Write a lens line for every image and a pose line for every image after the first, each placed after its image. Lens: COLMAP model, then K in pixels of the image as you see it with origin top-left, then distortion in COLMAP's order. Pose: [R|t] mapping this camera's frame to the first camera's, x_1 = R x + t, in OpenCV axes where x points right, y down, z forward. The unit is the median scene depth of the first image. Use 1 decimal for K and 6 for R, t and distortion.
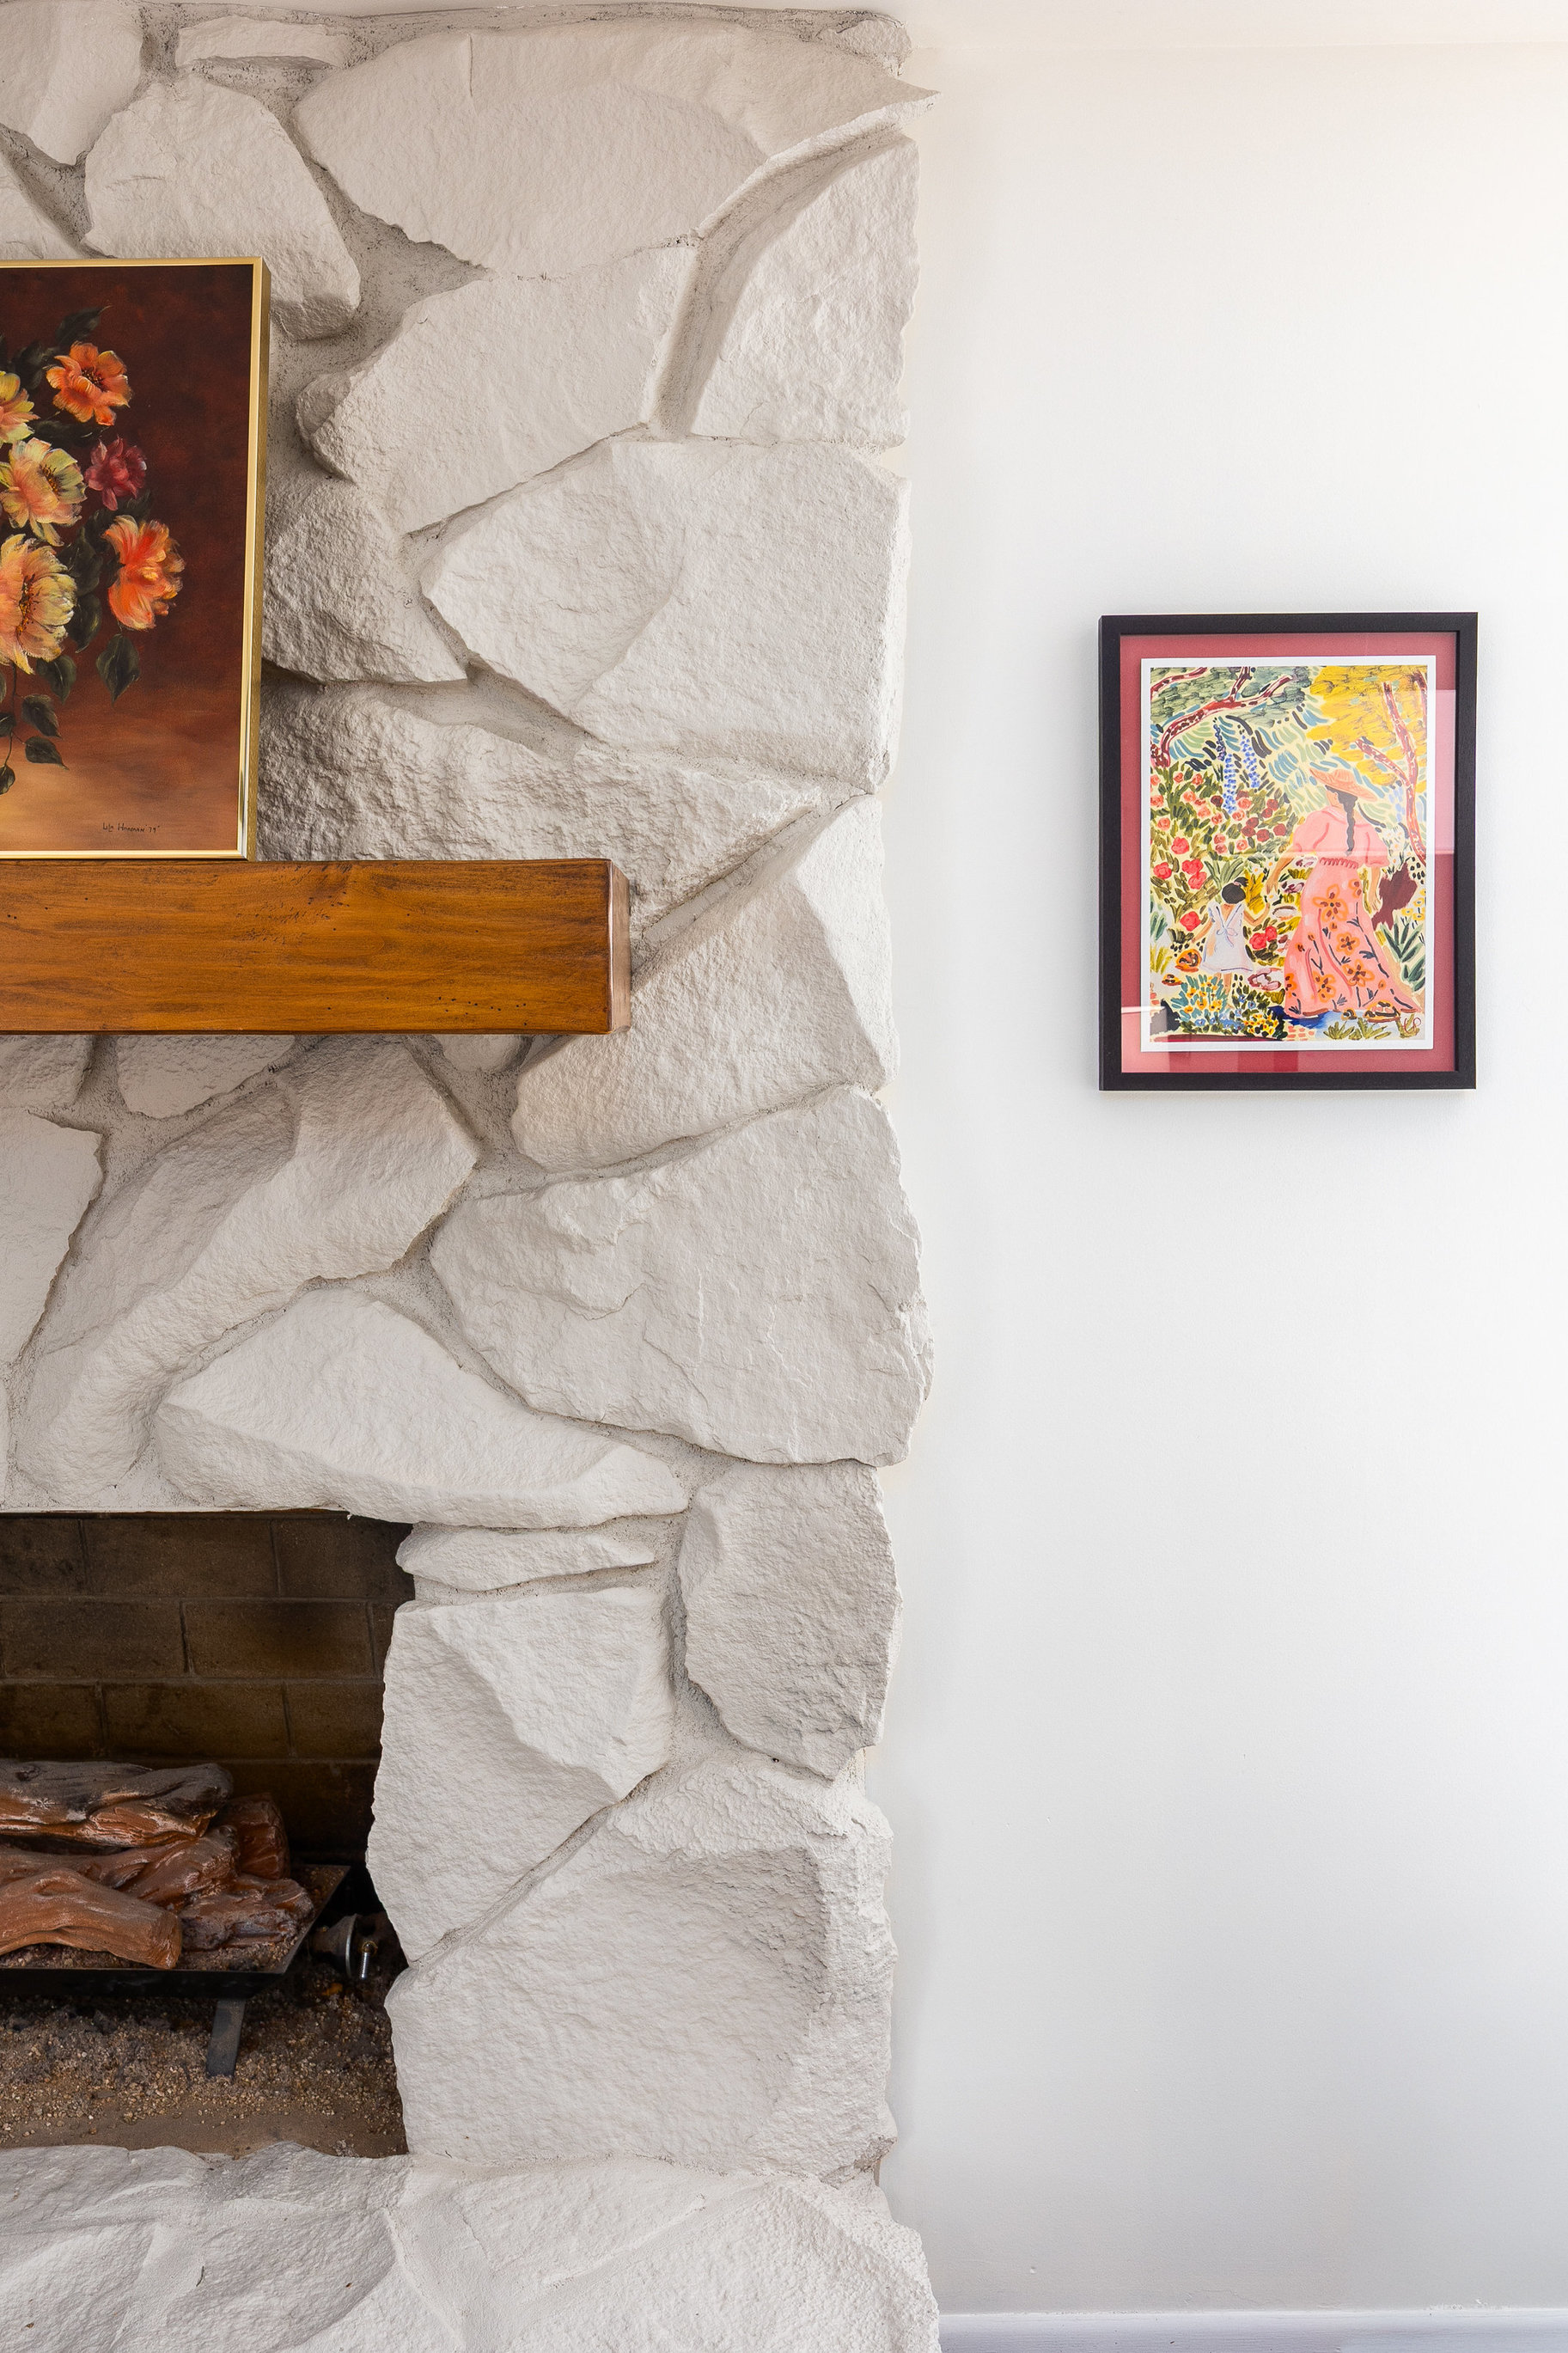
lens RADIAL K [[1960.3, 0, 754.6], [0, 1960.3, 1032.7], [0, 0, 1]] dist [0.002173, 0.006619]
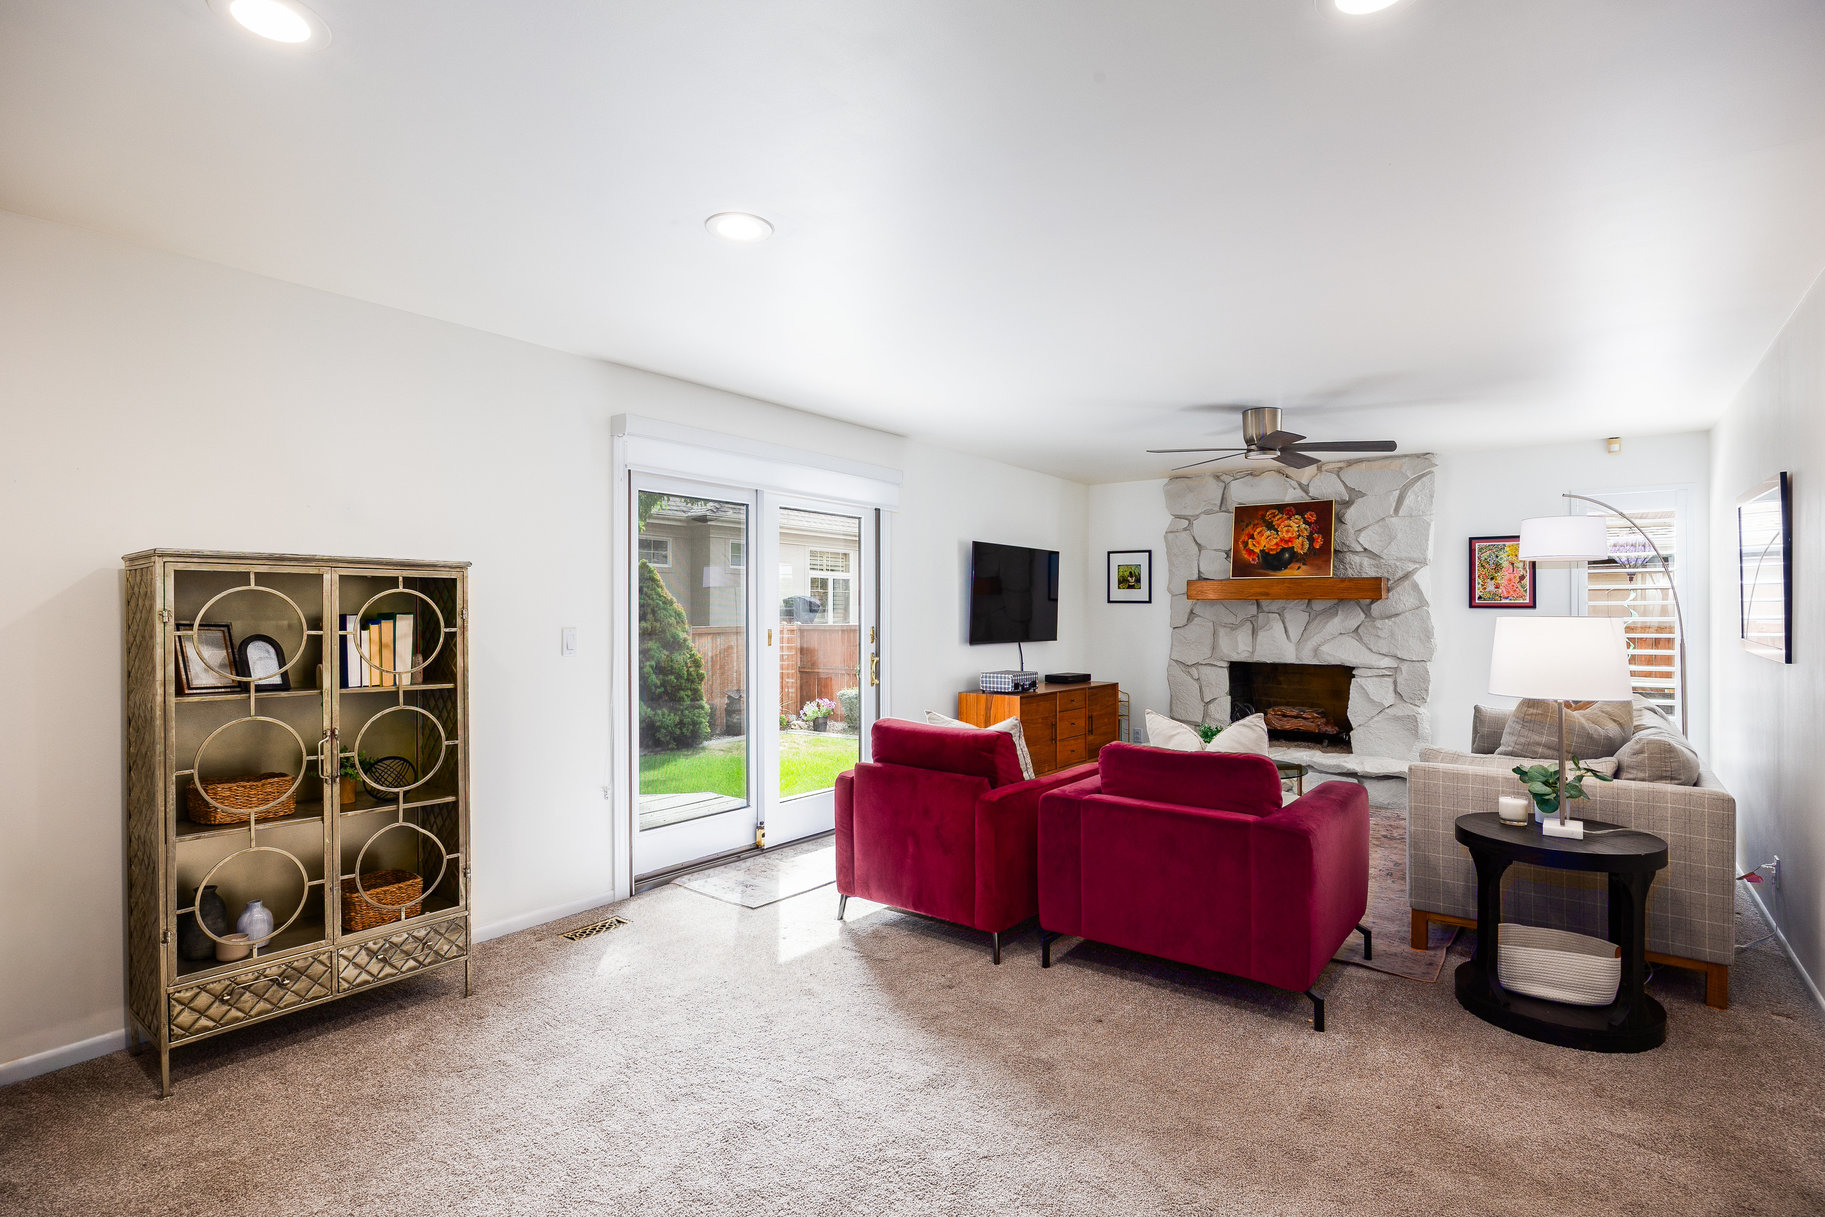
lens RADIAL K [[894.3, 0, 908.3], [0, 894.3, 611.5], [0, 0, 1]] dist [-0.004896, -0.000170]
pose [[0.786807, 0.011604, -0.617090, 0.567856], [-0.003330, 0.999888, 0.014557, 0.002873], [0.617190, -0.009399, 0.786758, -2.640657]]
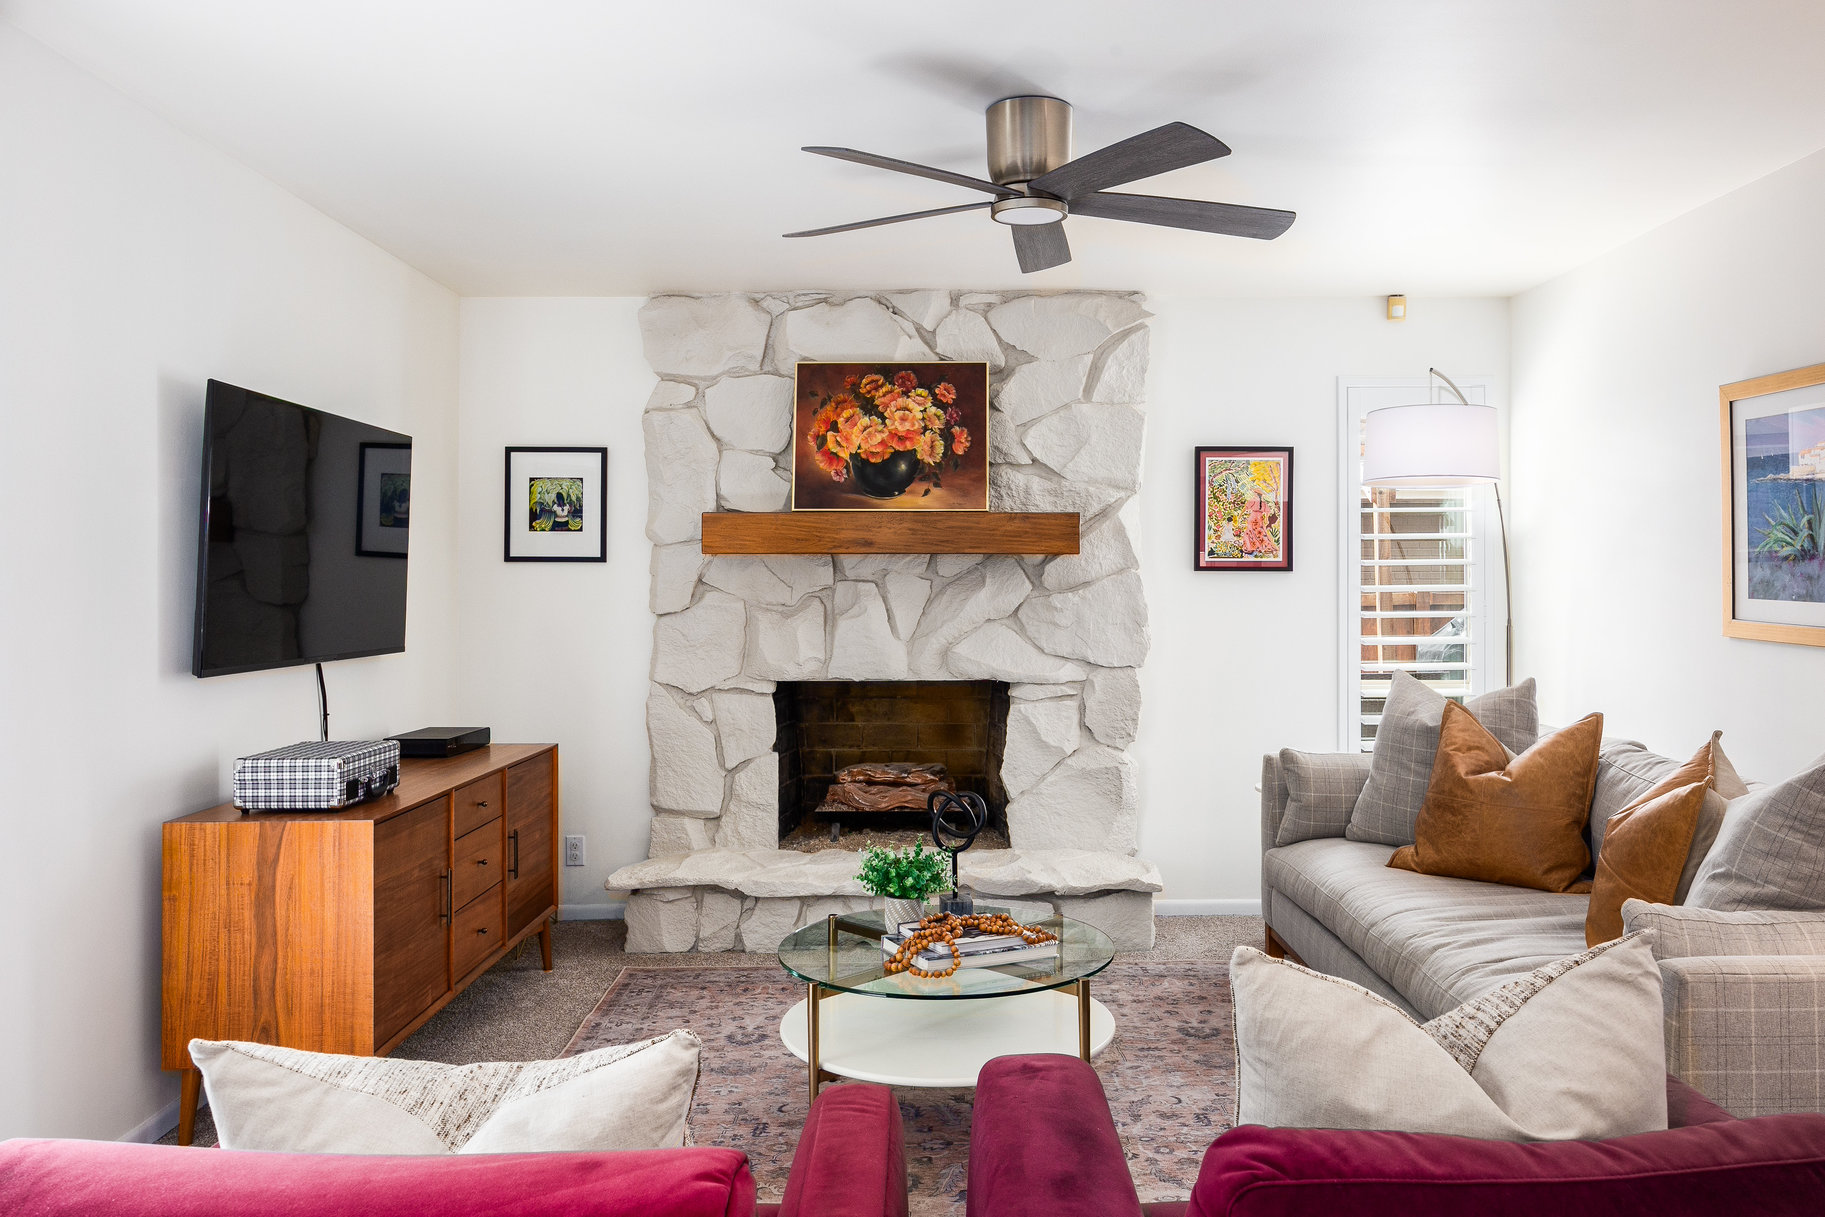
lens RADIAL K [[1305.4, 0, 921.1], [0, 1305.4, 563.9], [0, 0, 1]] dist [-0.010868, -0.000100]
pose [[0.999975, 0.006064, 0.003754, -0.372432], [-0.006056, 0.999979, -0.002173, 0.025128], [-0.003767, 0.002150, 0.999991, -1.565453]]
